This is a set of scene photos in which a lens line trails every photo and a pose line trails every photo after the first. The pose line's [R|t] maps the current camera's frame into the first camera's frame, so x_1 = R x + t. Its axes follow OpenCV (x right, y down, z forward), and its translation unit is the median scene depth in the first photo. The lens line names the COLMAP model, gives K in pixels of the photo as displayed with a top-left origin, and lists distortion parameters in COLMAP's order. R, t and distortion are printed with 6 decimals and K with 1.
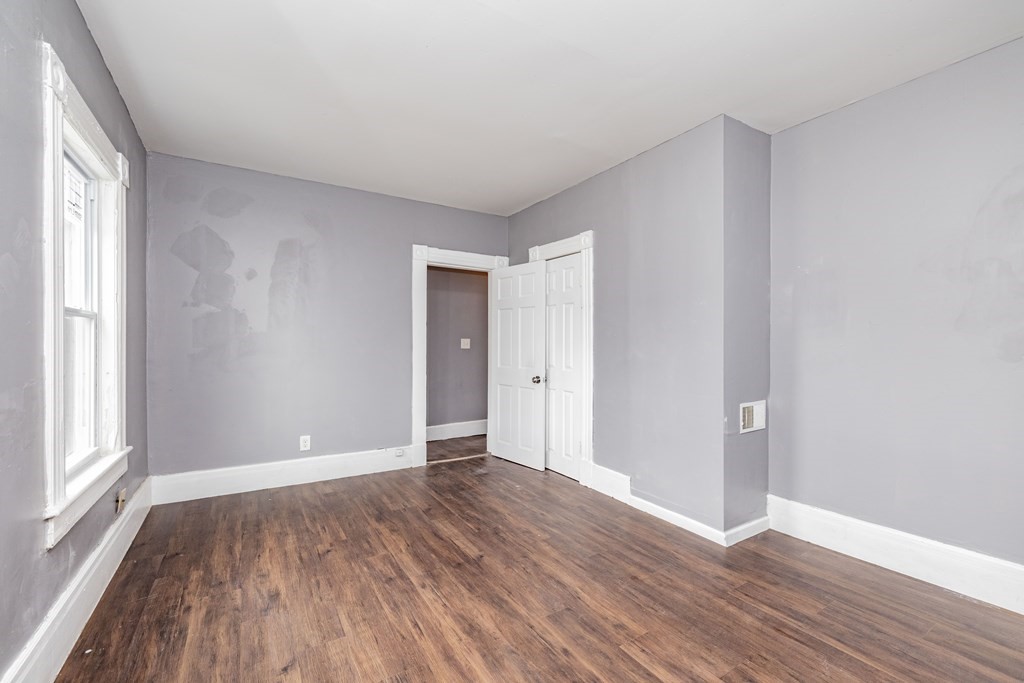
lens RADIAL K [[428.3, 0, 512.0], [0, 428.3, 341.5], [0, 0, 1]] dist [-0.001913, 0.000351]
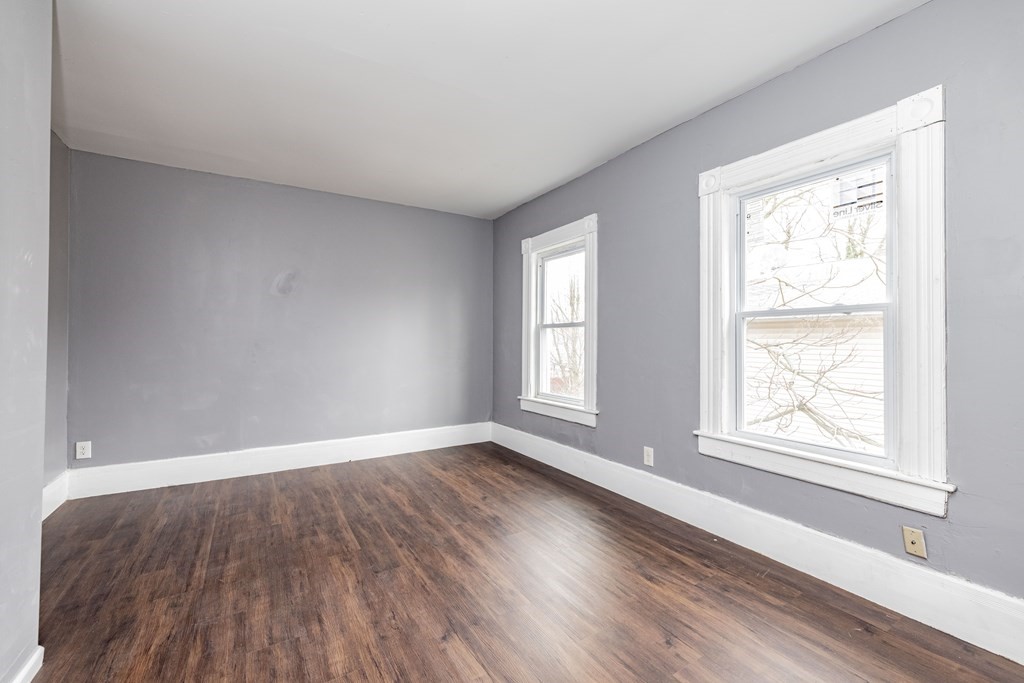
lens RADIAL K [[429.5, 0, 516.5], [0, 429.5, 338.9], [0, 0, 1]] dist [-0.001578, 0.000171]
pose [[-0.999972, -0.004972, 0.005556, -0.192828], [-0.005019, 0.999951, -0.008490, 0.015288], [-0.005514, -0.008517, -0.999949, 1.718813]]
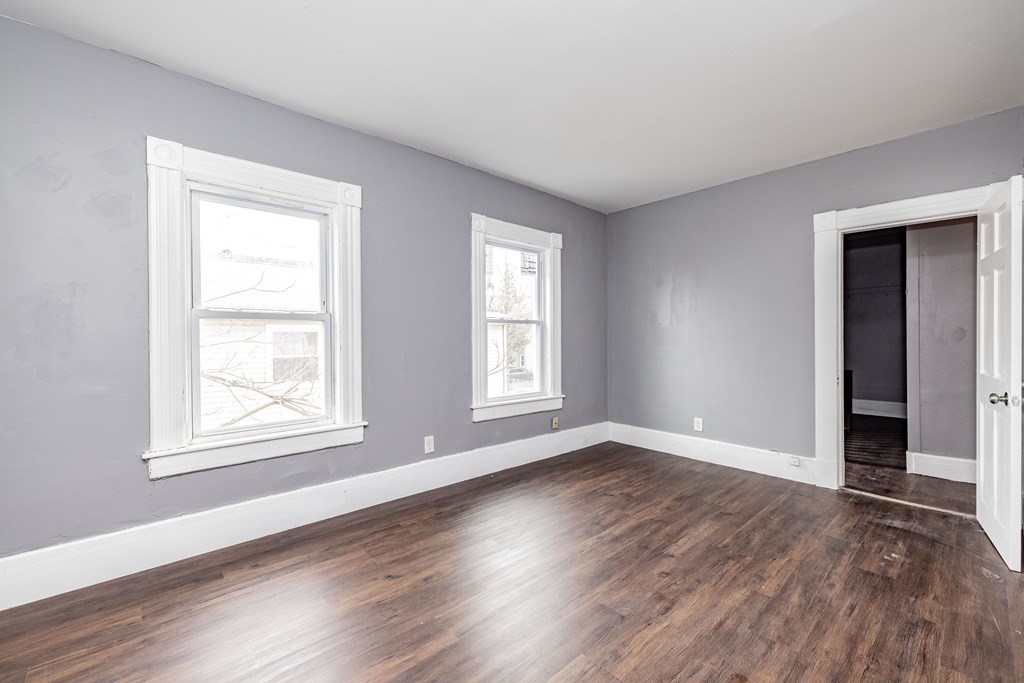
lens RADIAL K [[428.3, 0, 512.0], [0, 428.3, 341.5], [0, 0, 1]] dist [-0.001913, 0.000351]
pose [[0.176066, 0.005245, -0.984364, 0.813239], [0.008975, 0.999936, 0.006934, 0.010048], [0.984337, -0.010056, 0.176008, 0.485107]]
